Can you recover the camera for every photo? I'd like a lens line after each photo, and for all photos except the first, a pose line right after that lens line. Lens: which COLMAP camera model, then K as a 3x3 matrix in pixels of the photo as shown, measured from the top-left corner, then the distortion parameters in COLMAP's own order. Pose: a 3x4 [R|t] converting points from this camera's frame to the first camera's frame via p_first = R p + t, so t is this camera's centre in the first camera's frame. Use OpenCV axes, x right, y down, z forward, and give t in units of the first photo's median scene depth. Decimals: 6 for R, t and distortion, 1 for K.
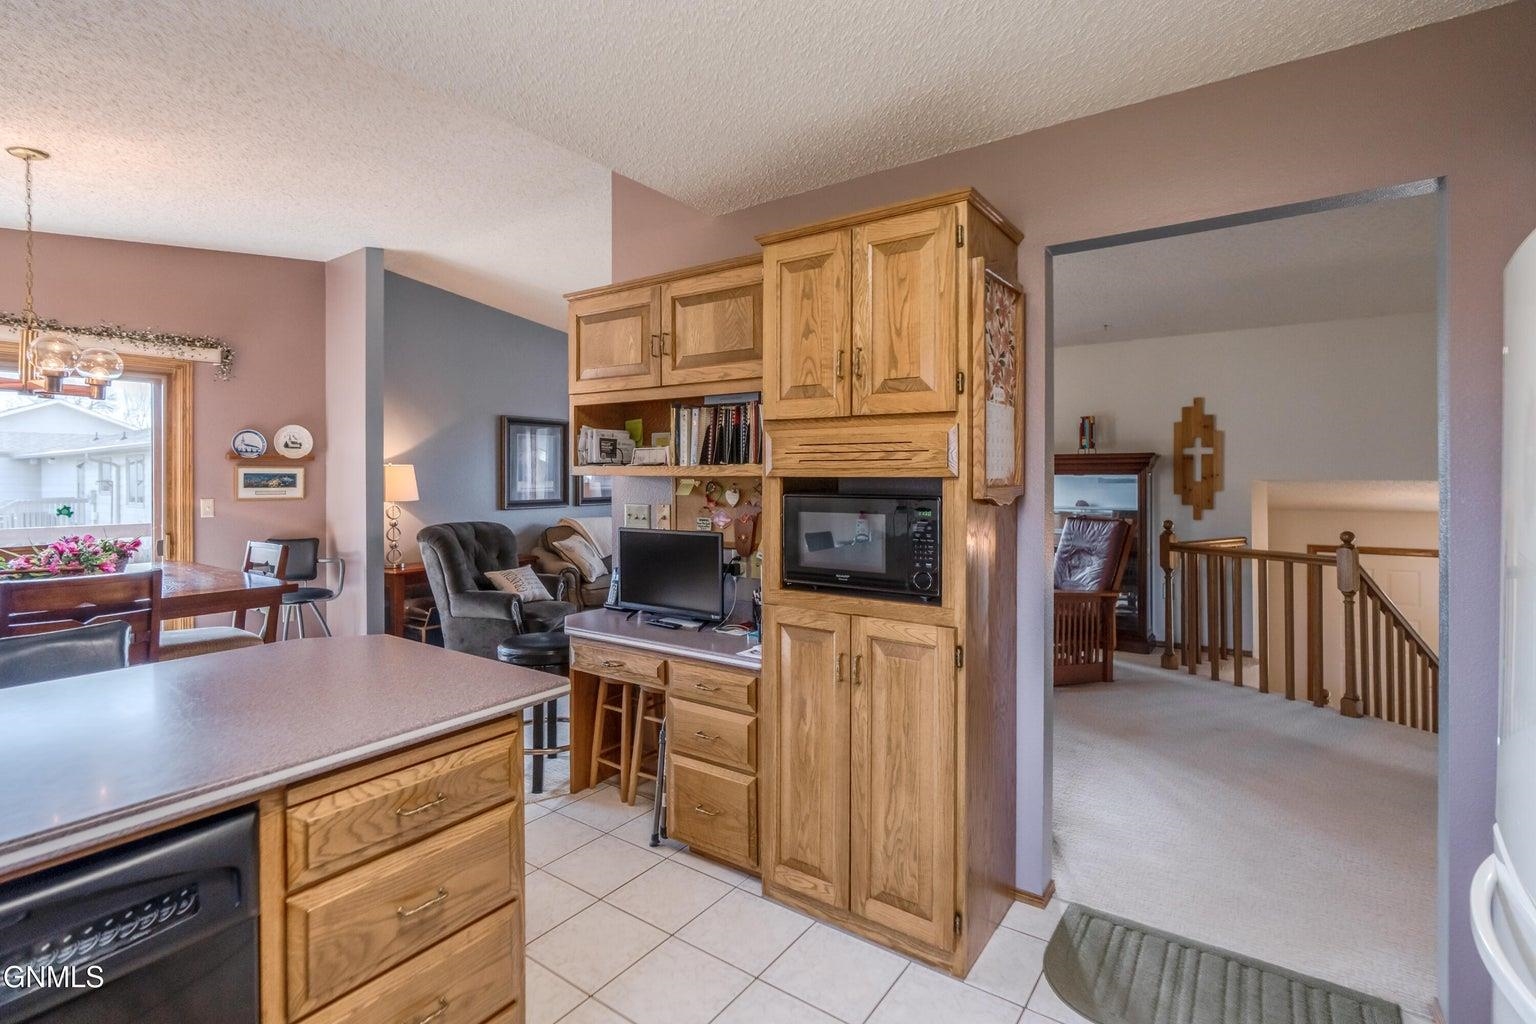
lens RADIAL K [[720.6, 0, 767.3], [0, 720.6, 475.7], [0, 0, 1]] dist [-0.003870, 0.000658]
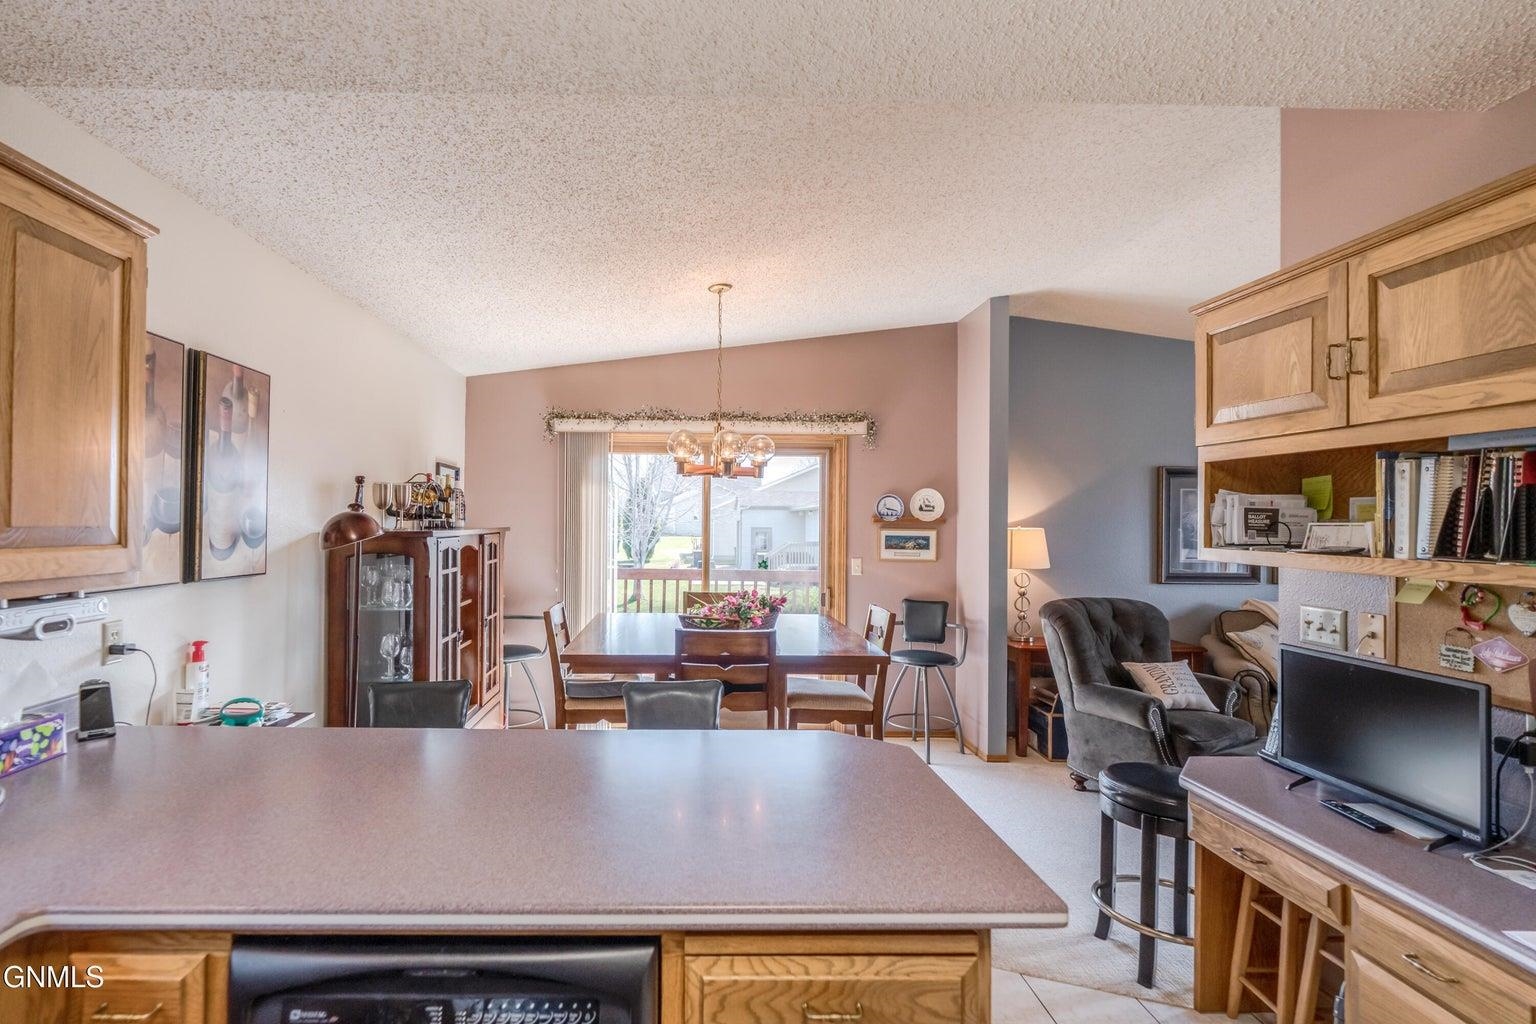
lens RADIAL K [[768.9, 0, 701.0], [0, 768.9, 516.1], [0, 0, 1]] dist [-0.005109, -0.000208]
pose [[0.588621, 0.004103, -0.808399, 0.047994], [-0.013541, 0.999897, -0.004785, -0.033454], [0.808296, 0.013763, 0.588616, 0.158119]]
